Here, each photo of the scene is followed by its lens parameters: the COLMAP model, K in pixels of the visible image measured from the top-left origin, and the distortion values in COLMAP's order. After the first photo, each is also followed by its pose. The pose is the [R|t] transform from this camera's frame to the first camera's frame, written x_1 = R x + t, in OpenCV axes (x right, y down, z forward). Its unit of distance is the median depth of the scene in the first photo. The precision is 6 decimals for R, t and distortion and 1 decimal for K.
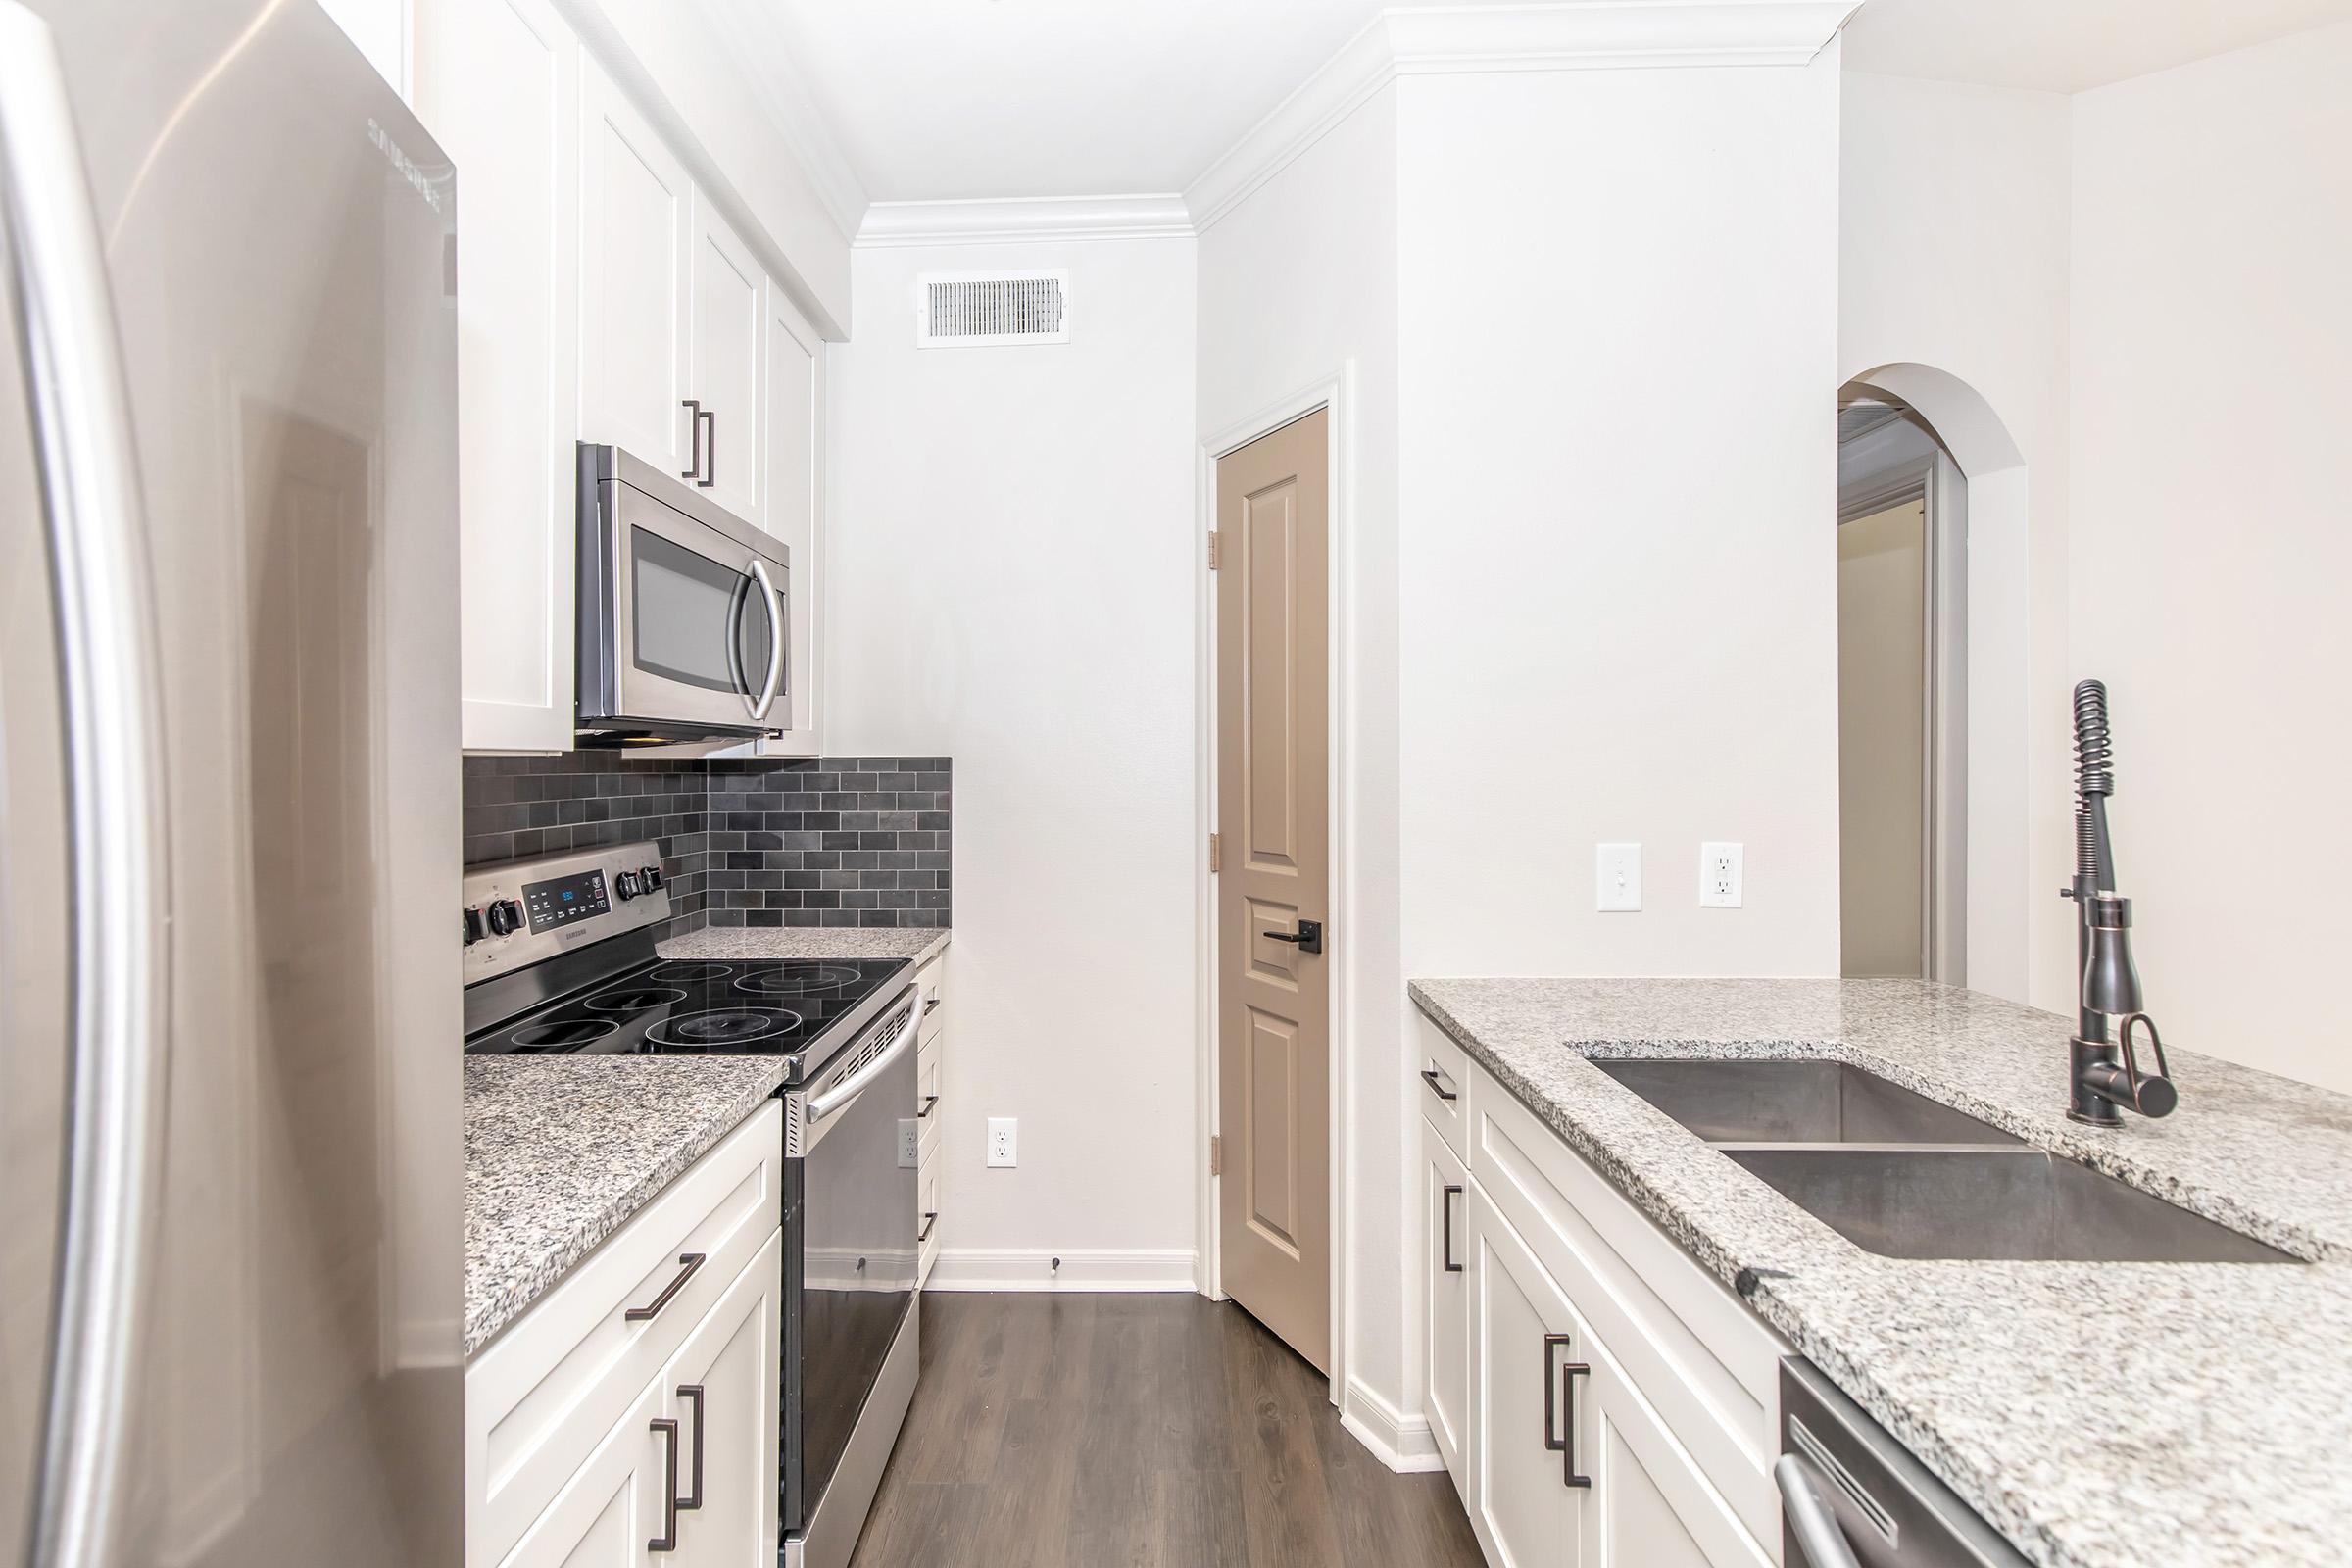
lens RADIAL K [[1089.3, 0, 1152.9], [0, 1089.3, 771.4], [0, 0, 1]] dist [0.003519, 0.000084]
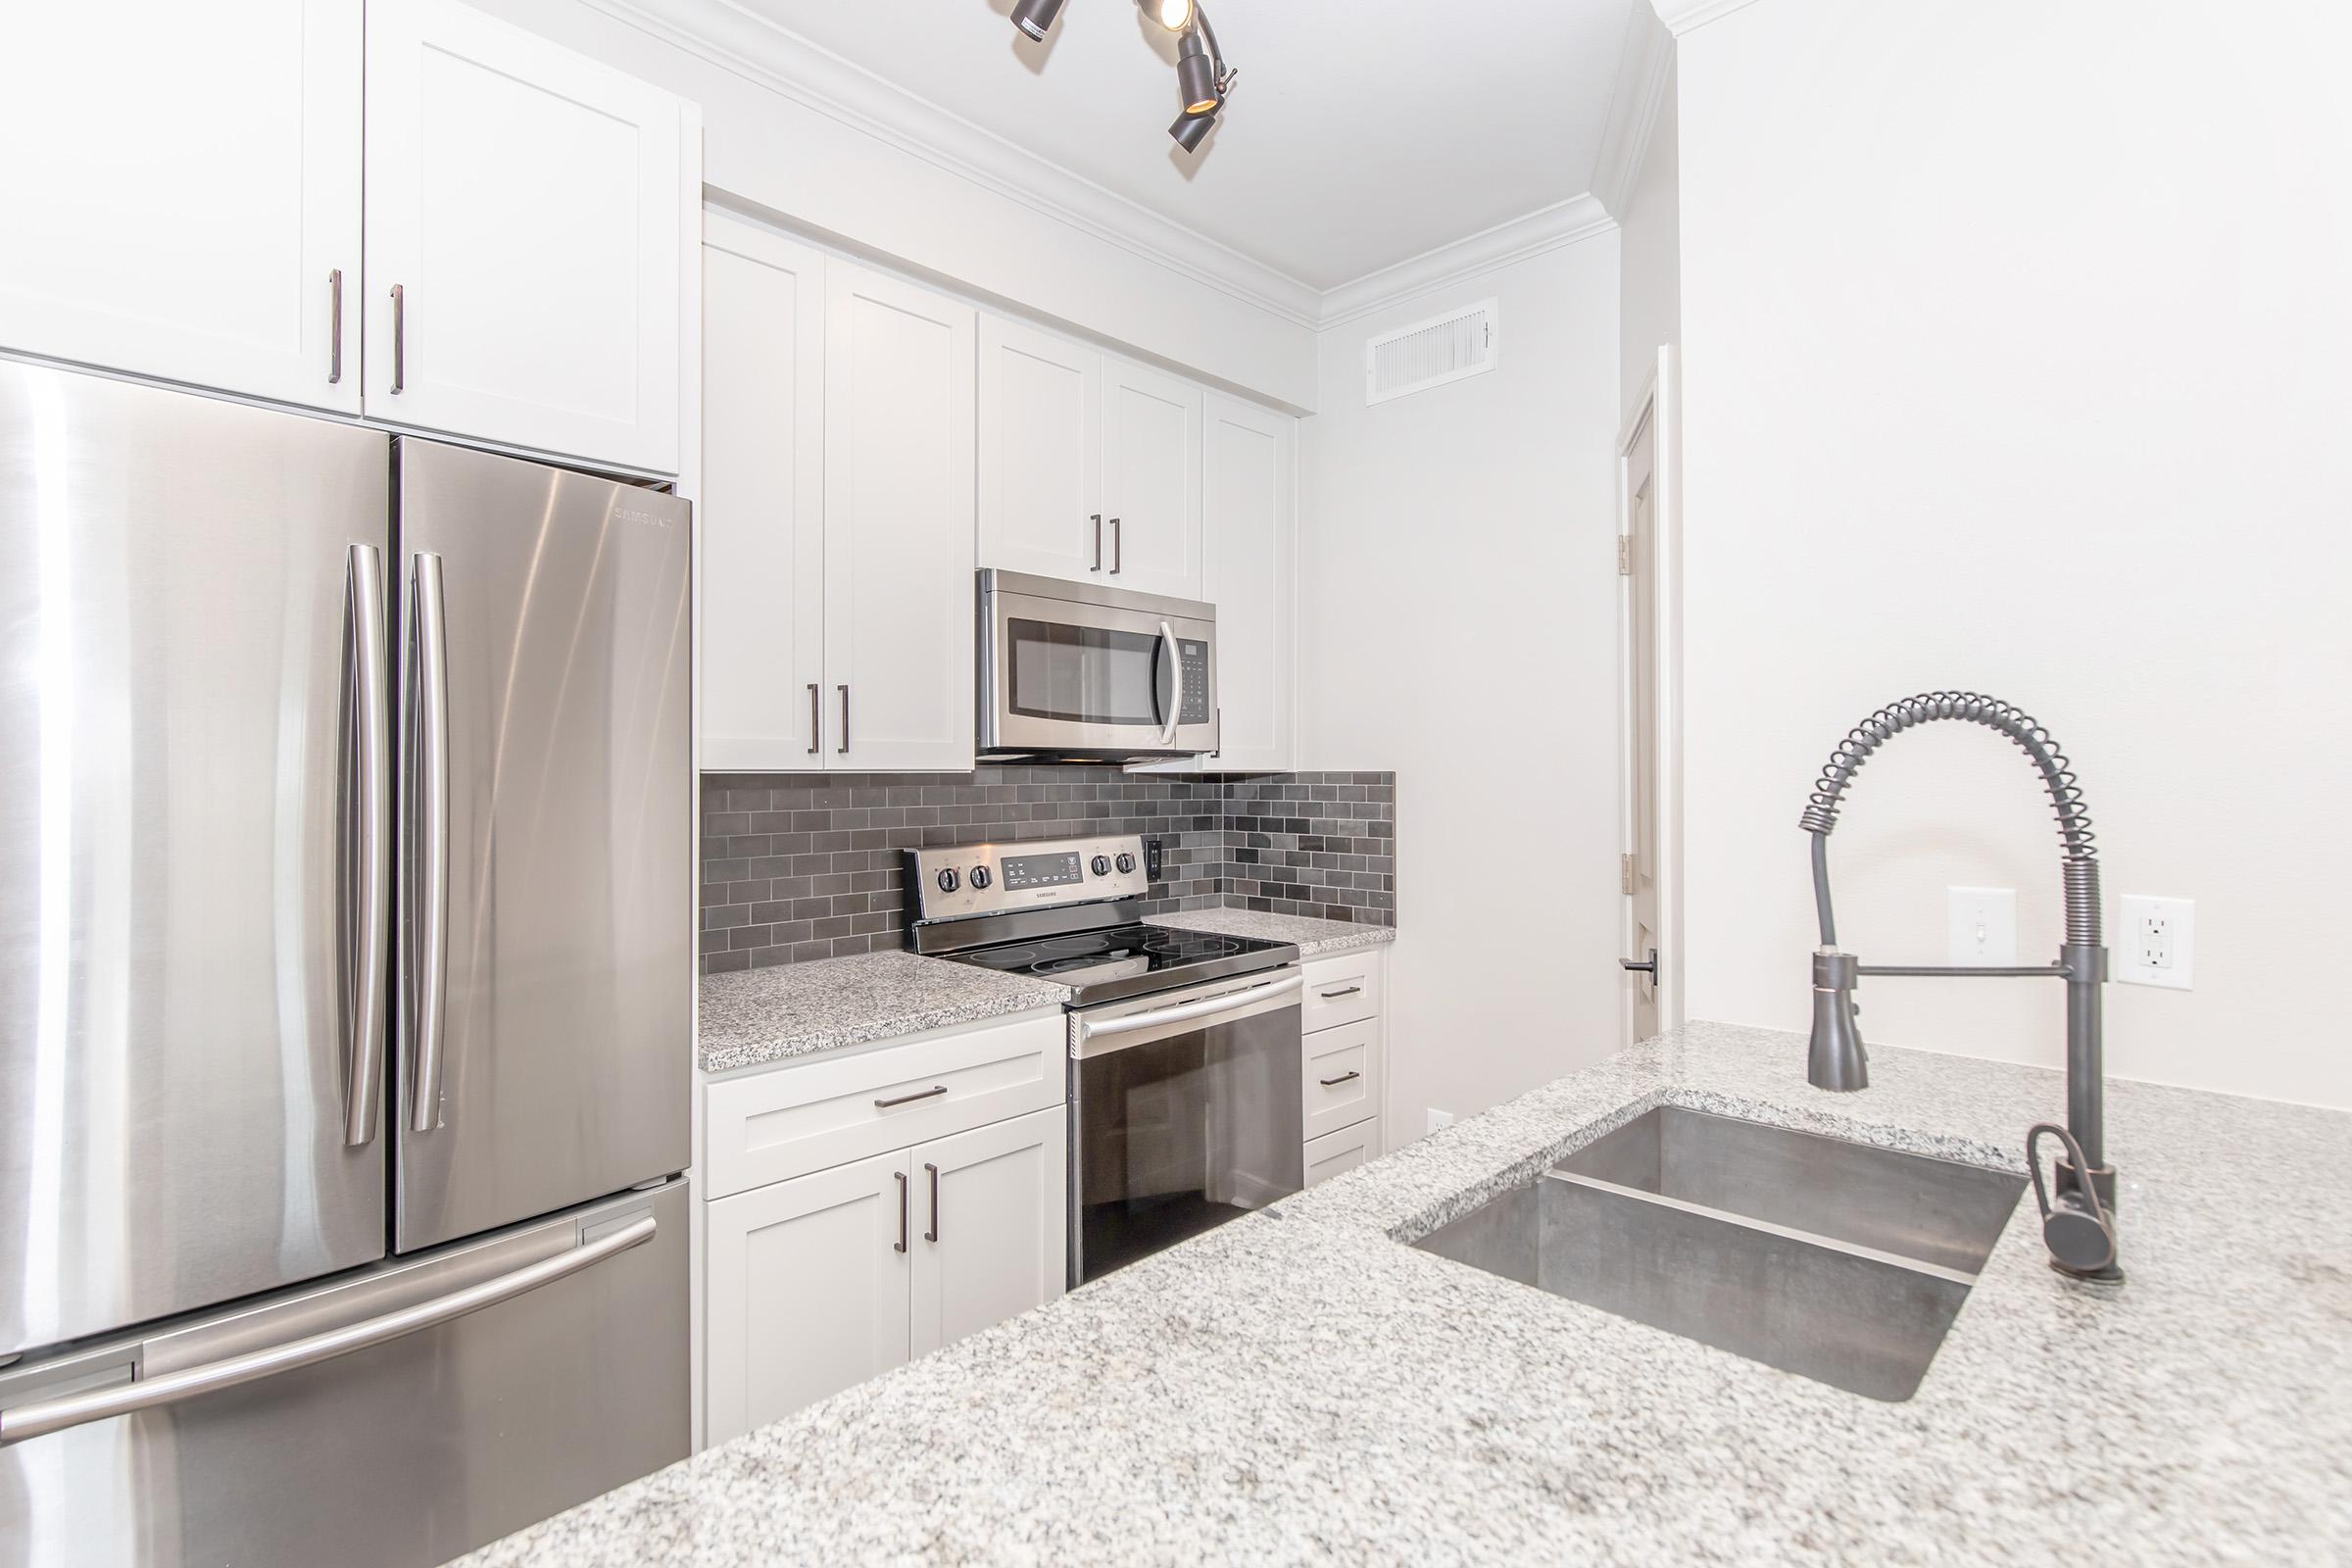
lens RADIAL K [[1160.4, 0, 1188.2], [0, 1160.4, 791.8], [0, 0, 1]] dist [-0.003544, -0.000491]
pose [[0.735310, 0.016444, -0.677532, 0.539446], [-0.009234, 0.999856, 0.014246, -0.009128], [0.677669, -0.004219, 0.735355, -0.001021]]
